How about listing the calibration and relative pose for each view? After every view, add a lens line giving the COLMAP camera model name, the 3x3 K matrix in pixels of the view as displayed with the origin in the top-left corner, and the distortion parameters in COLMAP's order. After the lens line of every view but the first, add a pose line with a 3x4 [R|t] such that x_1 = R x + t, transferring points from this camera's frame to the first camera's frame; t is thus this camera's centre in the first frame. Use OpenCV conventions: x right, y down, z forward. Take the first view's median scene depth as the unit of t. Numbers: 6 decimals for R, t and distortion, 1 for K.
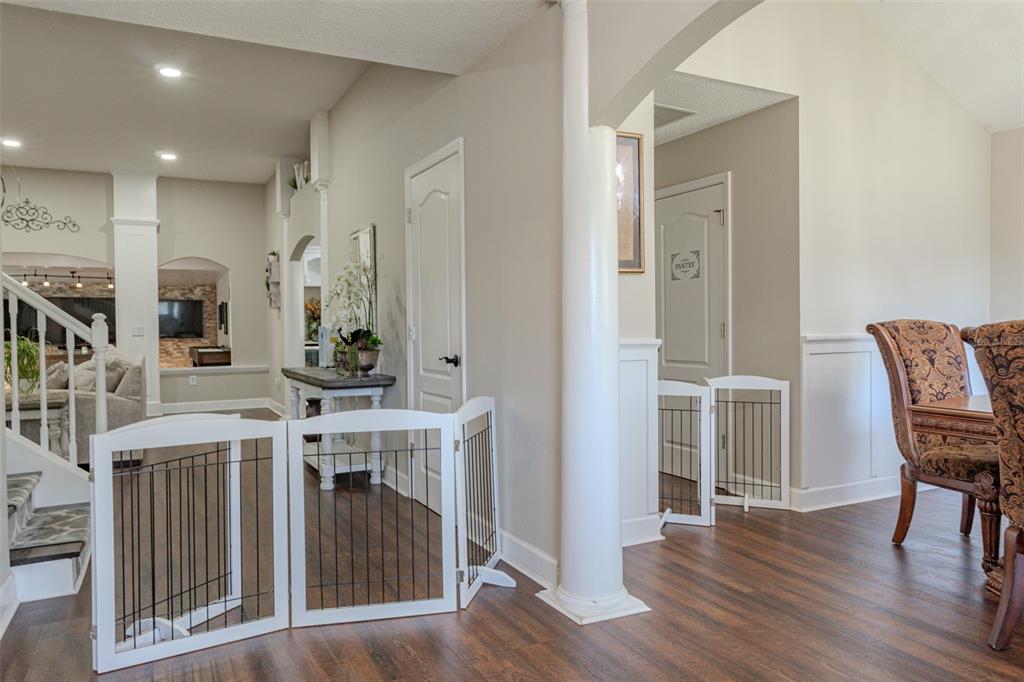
lens RADIAL K [[710.4, 0, 512.0], [0, 710.4, 341.0], [0, 0, 1]] dist [-0.005150, -0.003860]
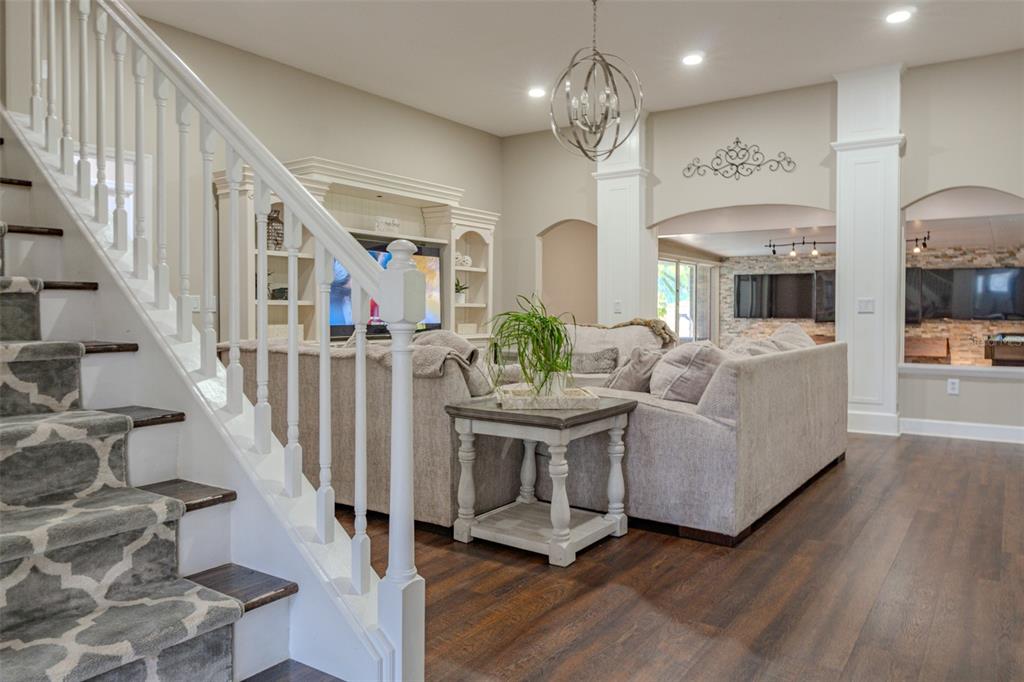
lens RADIAL K [[732.0, 0, 512.8], [0, 732.0, 322.3], [0, 0, 1]] dist [-0.006899, -0.003237]
pose [[0.470555, 0.023157, -0.882067, -0.075429], [-0.025382, 0.999597, 0.012703, 0.001209], [0.882005, 0.016411, 0.470954, 0.385660]]
